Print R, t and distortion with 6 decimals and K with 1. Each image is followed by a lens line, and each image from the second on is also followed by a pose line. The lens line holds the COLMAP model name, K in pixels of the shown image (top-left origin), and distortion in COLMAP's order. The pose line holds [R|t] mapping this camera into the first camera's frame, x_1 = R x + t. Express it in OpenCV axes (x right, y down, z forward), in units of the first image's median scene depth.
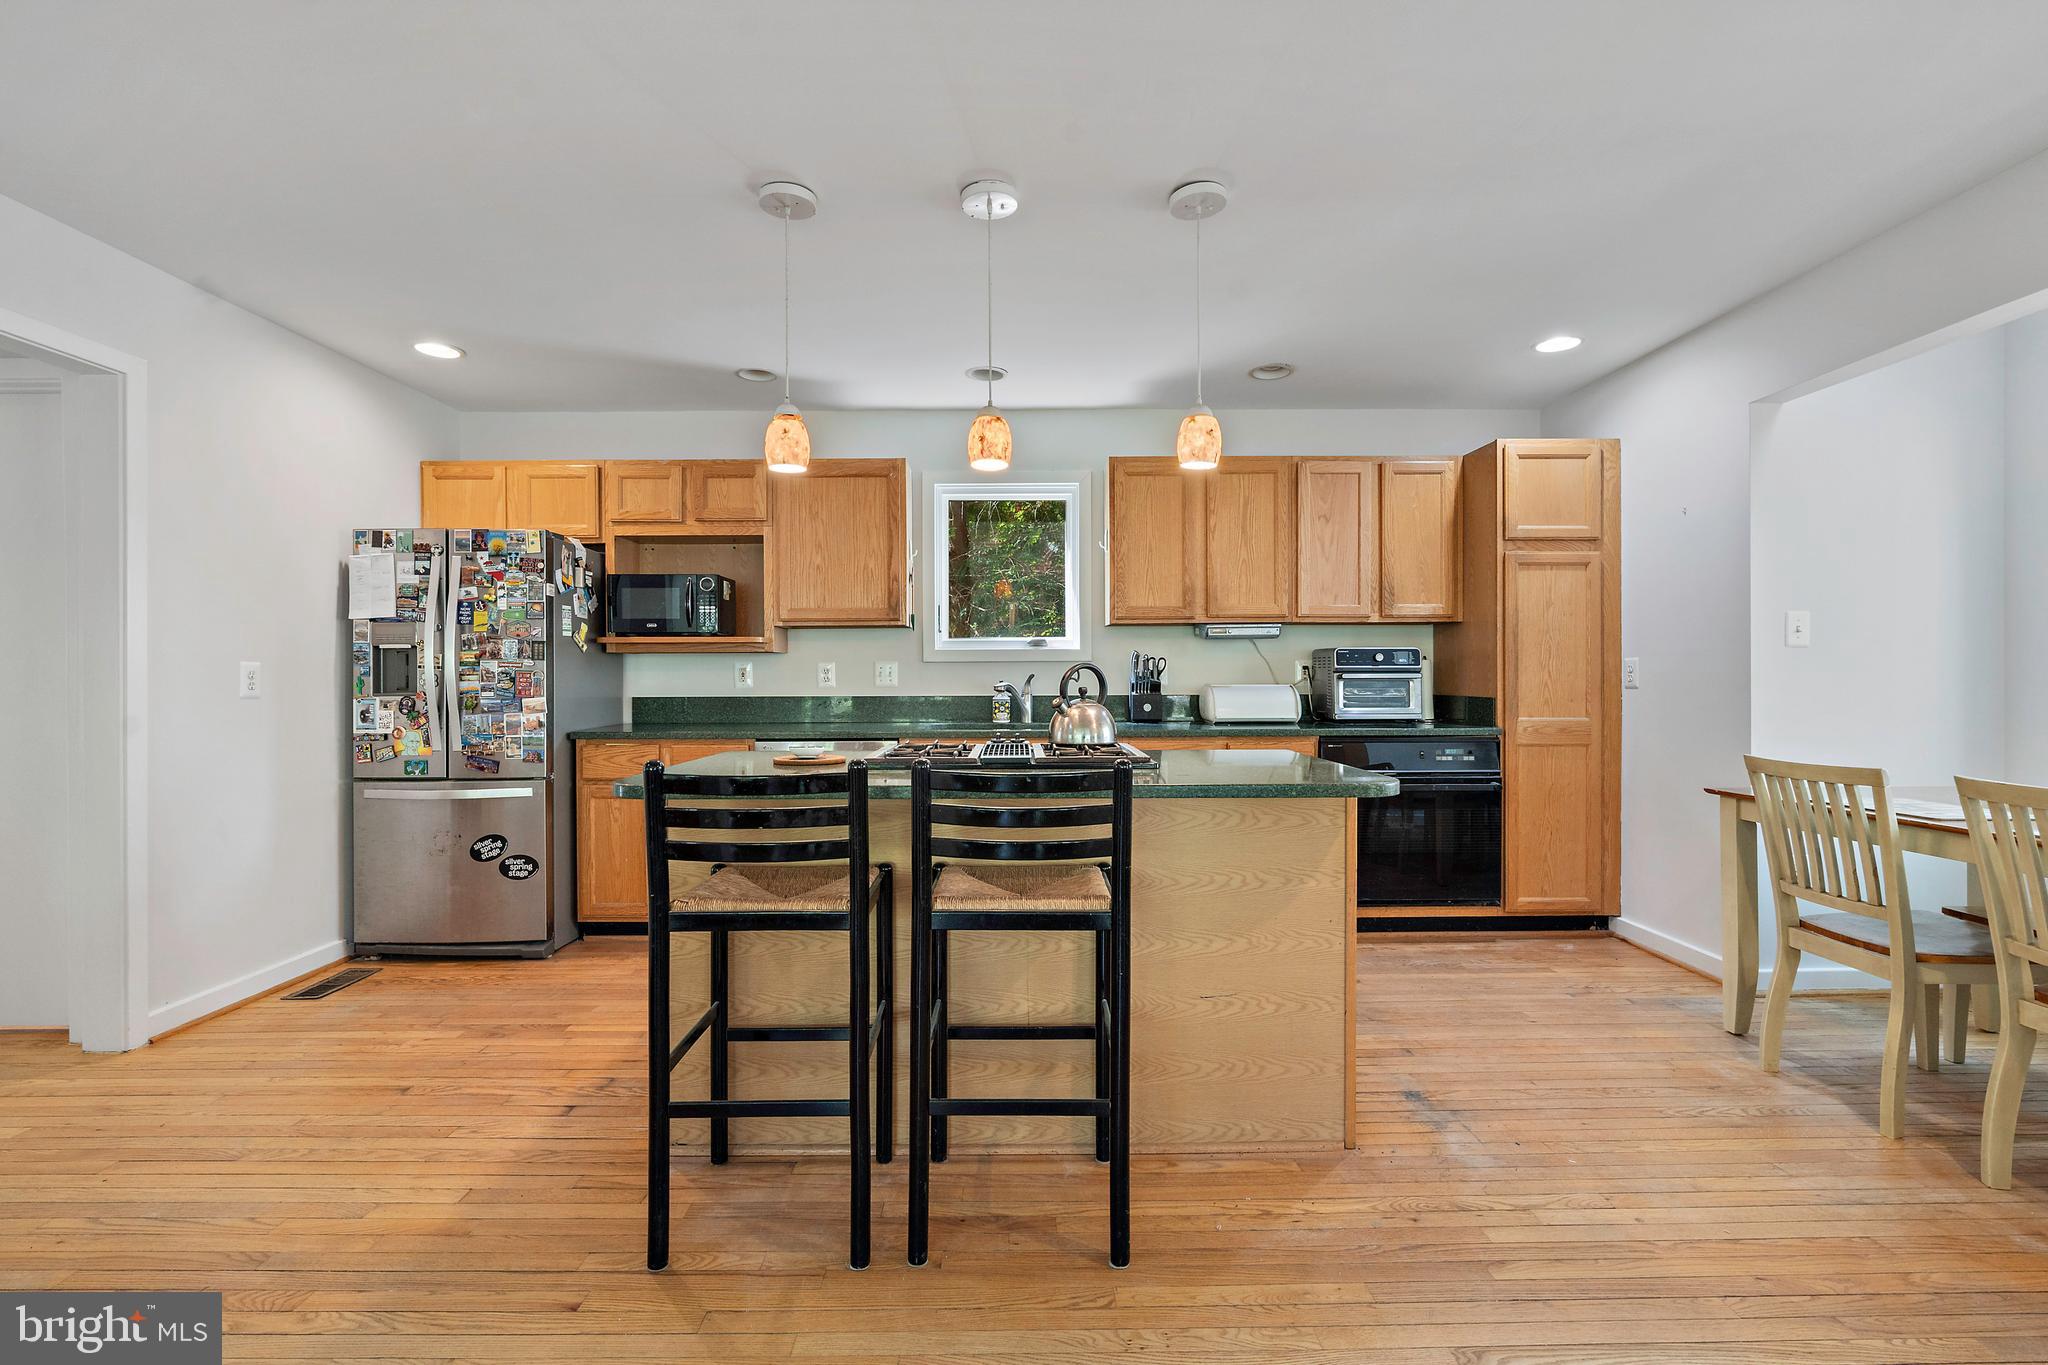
lens RADIAL K [[933.3, 0, 1019.1], [0, 933.3, 675.4], [0, 0, 1]] dist [-0.001548, -0.000488]
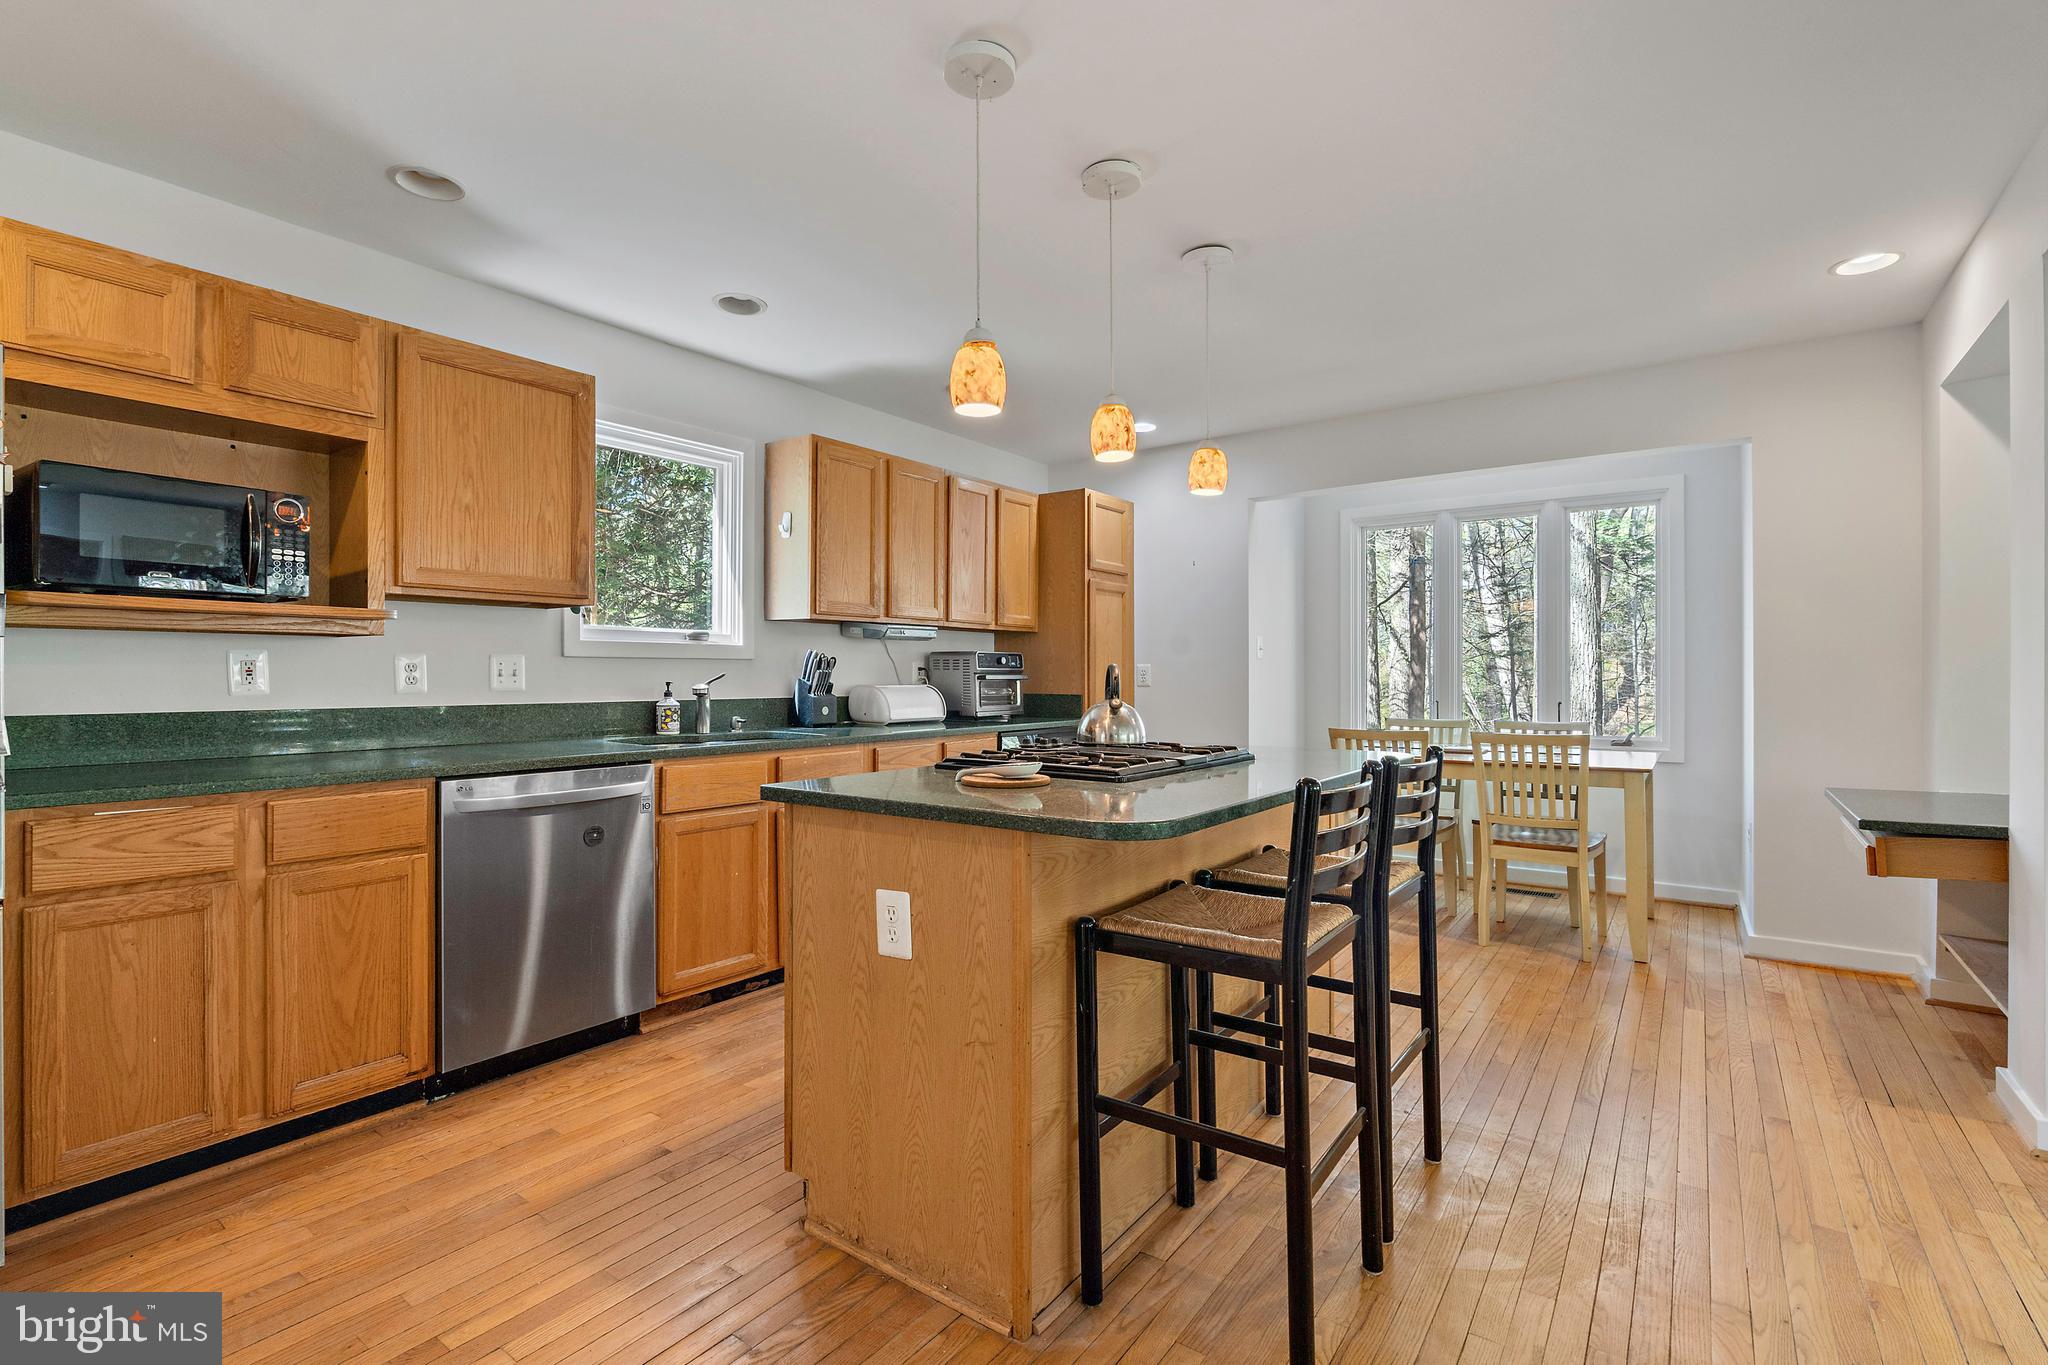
lens RADIAL K [[933.3, 0, 1019.1], [0, 933.3, 675.4], [0, 0, 1]] dist [-0.001548, -0.000488]
pose [[0.594412, 0.003891, 0.804151, -0.551806], [-0.004538, 0.999989, -0.001484, -0.000077], [-0.804148, -0.002767, 0.594423, 0.328372]]
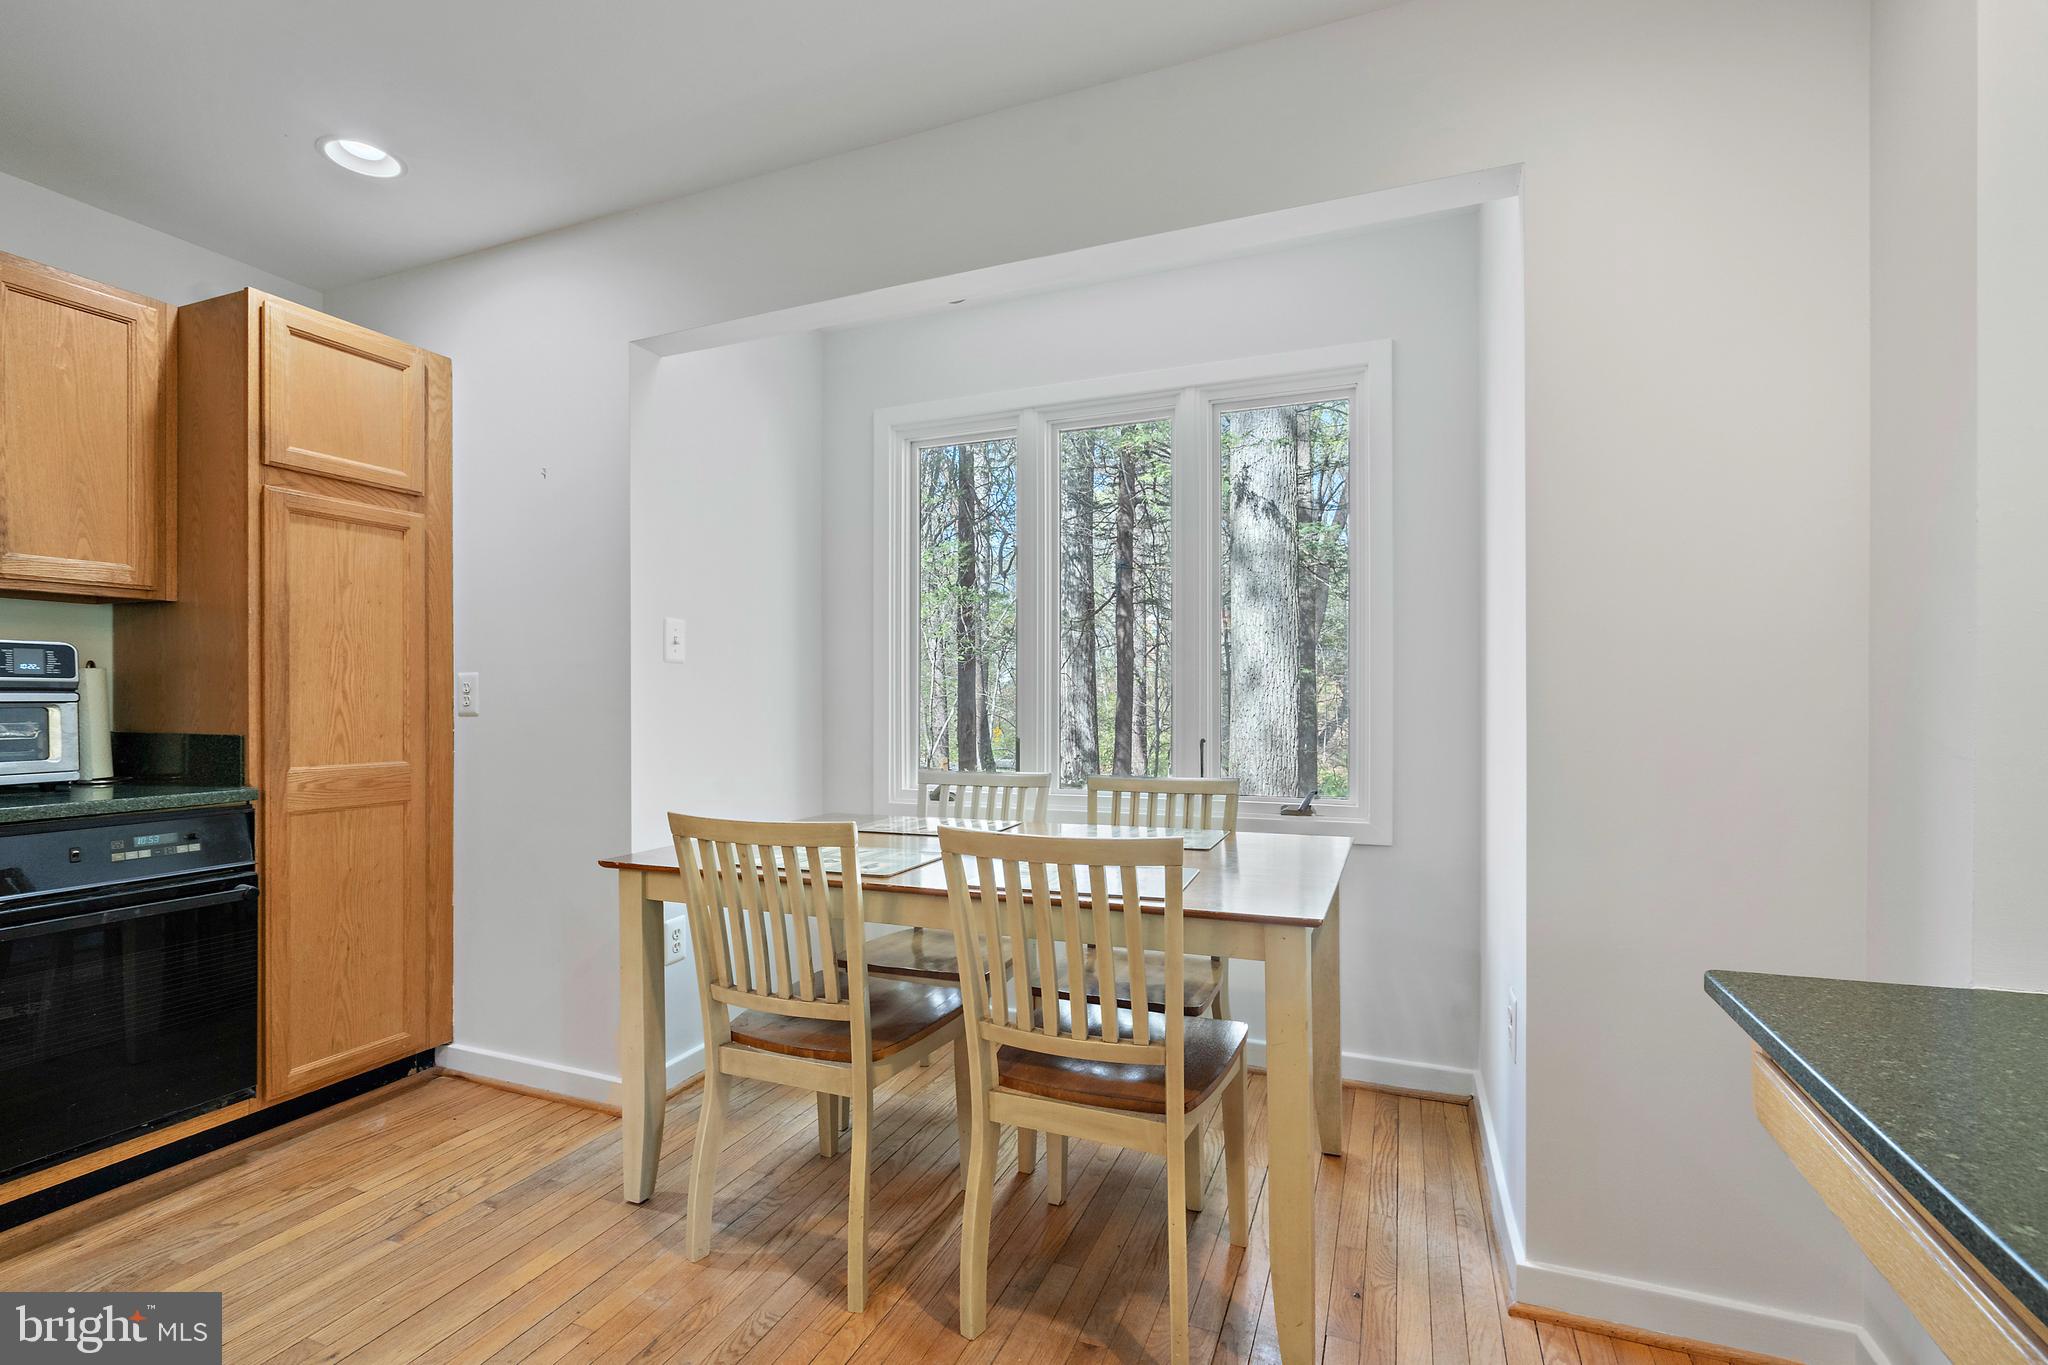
lens RADIAL K [[927.0, 0, 1020.3], [0, 927.0, 701.0], [0, 0, 1]] dist [-0.002194, -0.000331]
pose [[0.388388, -0.001102, 0.921495, 0.171209], [-0.000378, 0.999999, 0.001355, 0.001638], [-0.921496, -0.000875, 0.388387, 0.339145]]
